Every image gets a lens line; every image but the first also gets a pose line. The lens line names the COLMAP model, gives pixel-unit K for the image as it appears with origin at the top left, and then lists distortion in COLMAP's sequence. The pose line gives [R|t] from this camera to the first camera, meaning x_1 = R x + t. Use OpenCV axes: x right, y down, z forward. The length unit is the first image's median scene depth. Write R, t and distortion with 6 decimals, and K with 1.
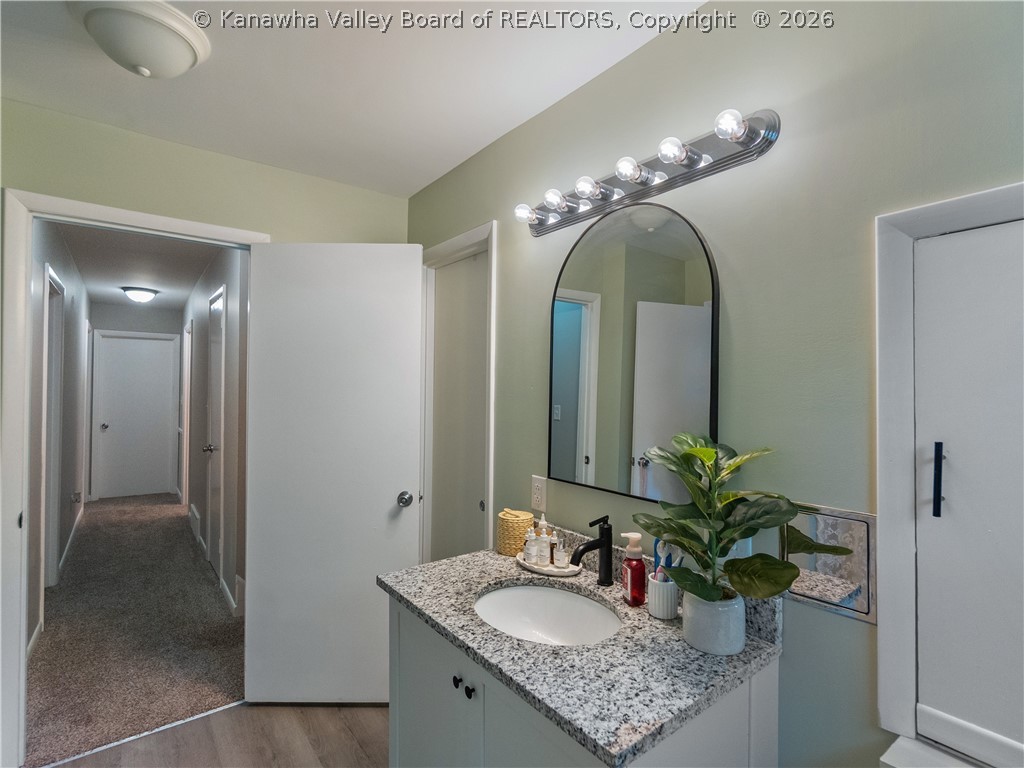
lens RADIAL K [[509.8, 0, 510.8], [0, 509.8, 389.0], [0, 0, 1]] dist [0.001342, -0.000115]
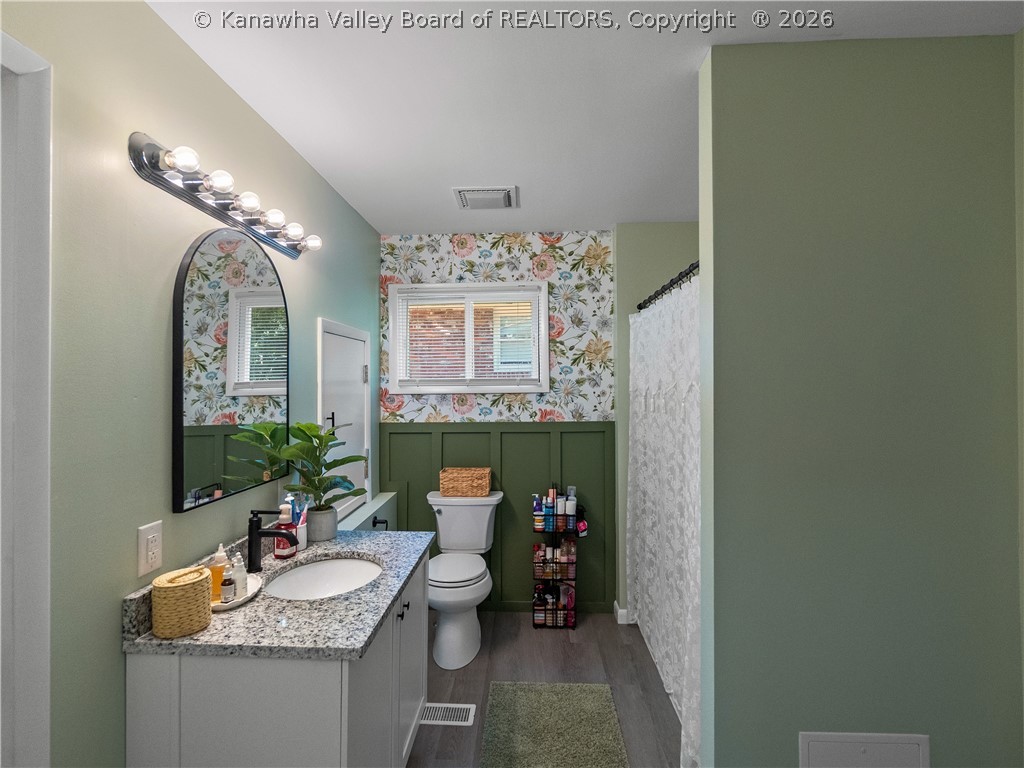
lens RADIAL K [[509.8, 0, 509.8], [0, 509.8, 383.3], [0, 0, 1]] dist [0.001342, -0.000115]
pose [[-0.774095, 0.002287, 0.633065, -0.968923], [-0.001866, 0.999981, -0.005895, -0.021896], [-0.633066, -0.005745, -0.774076, 1.539543]]
